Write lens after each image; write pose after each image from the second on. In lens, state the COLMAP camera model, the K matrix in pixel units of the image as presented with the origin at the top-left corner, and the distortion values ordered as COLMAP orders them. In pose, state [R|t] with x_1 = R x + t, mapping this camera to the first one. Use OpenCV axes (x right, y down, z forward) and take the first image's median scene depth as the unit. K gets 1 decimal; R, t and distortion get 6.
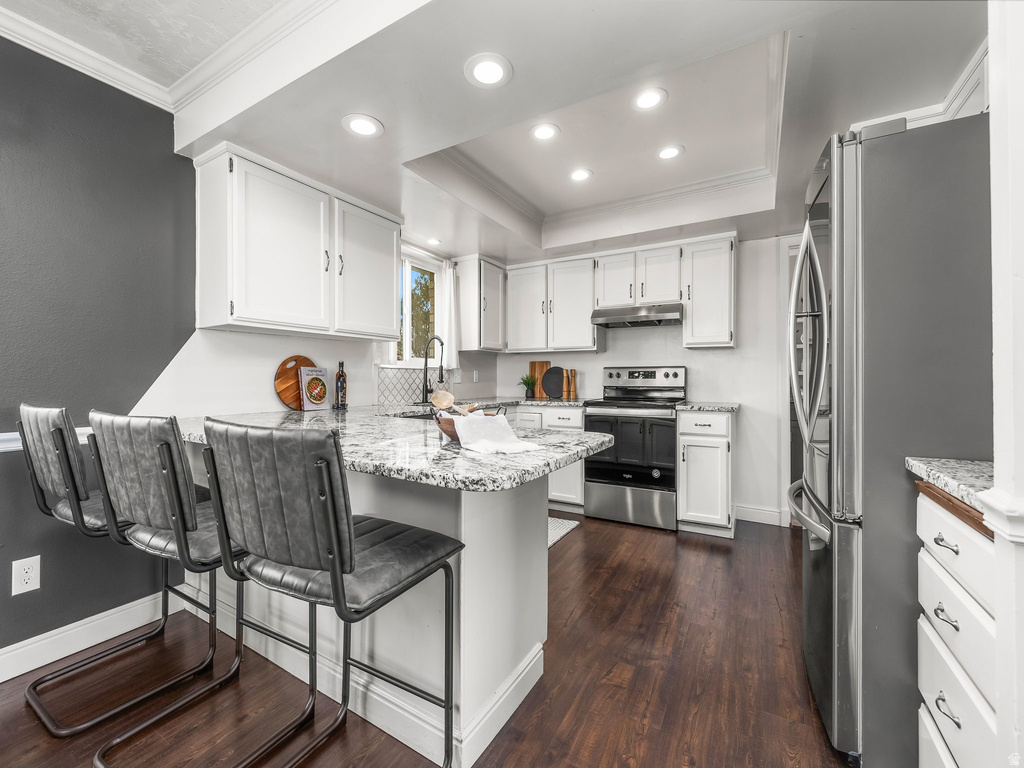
lens RADIAL K [[430.7, 0, 505.6], [0, 430.7, 381.7], [0, 0, 1]] dist [0.000044, -0.000069]
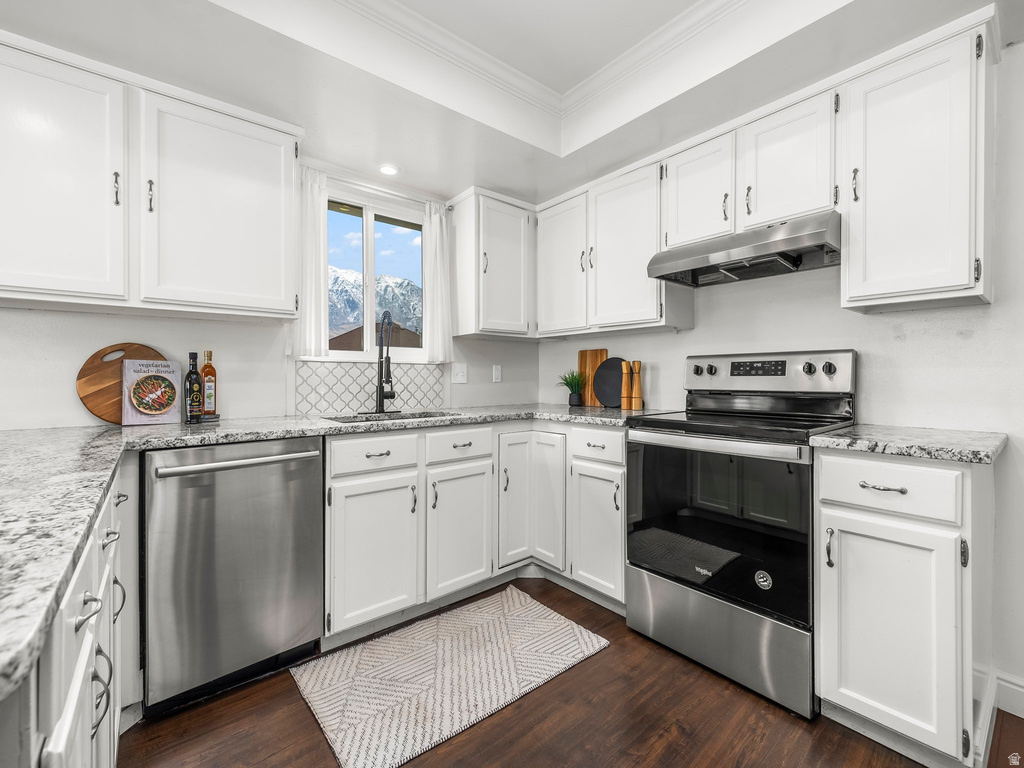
lens RADIAL K [[443.3, 0, 504.6], [0, 443.3, 380.7], [0, 0, 1]] dist [0.001362, 0.000174]
pose [[0.935527, 0.000352, -0.353256, 0.237564], [-0.000450, 1.000000, -0.000194, -0.001282], [0.353255, 0.000340, 0.935527, 0.419887]]
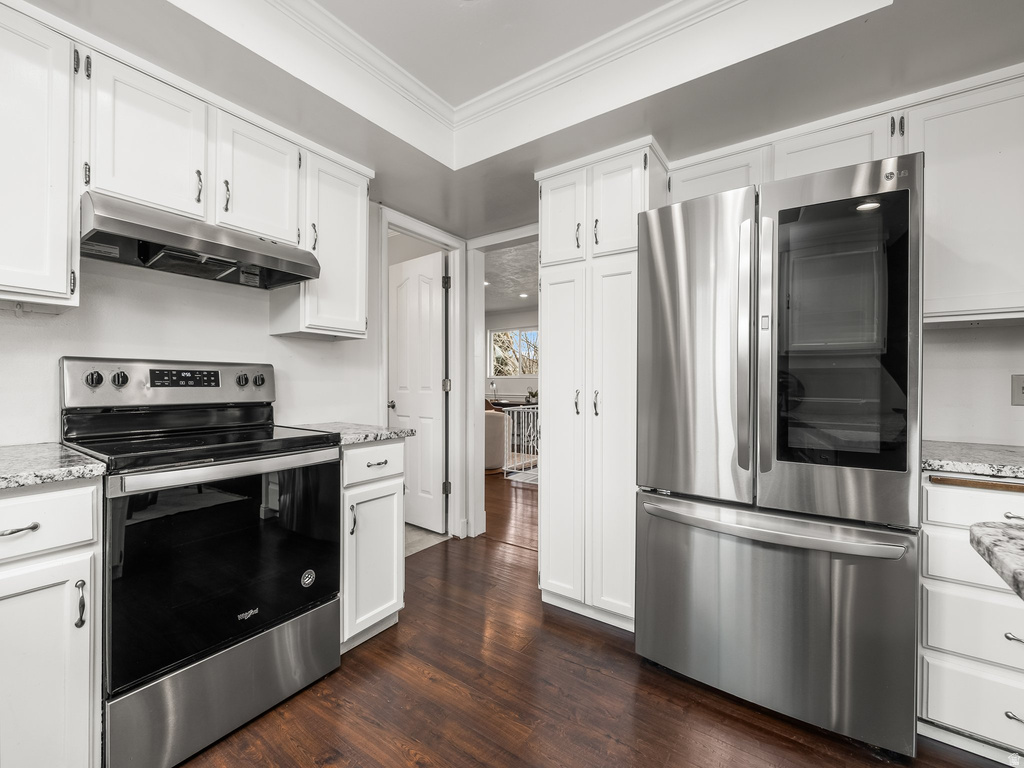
lens RADIAL K [[430.7, 0, 505.6], [0, 430.7, 381.7], [0, 0, 1]] dist [0.000044, -0.000069]
pose [[0.083247, 0.003142, 0.996524, -0.120969], [-0.000394, 0.999995, -0.003120, -0.012476], [-0.996529, -0.000133, 0.083248, 0.674632]]
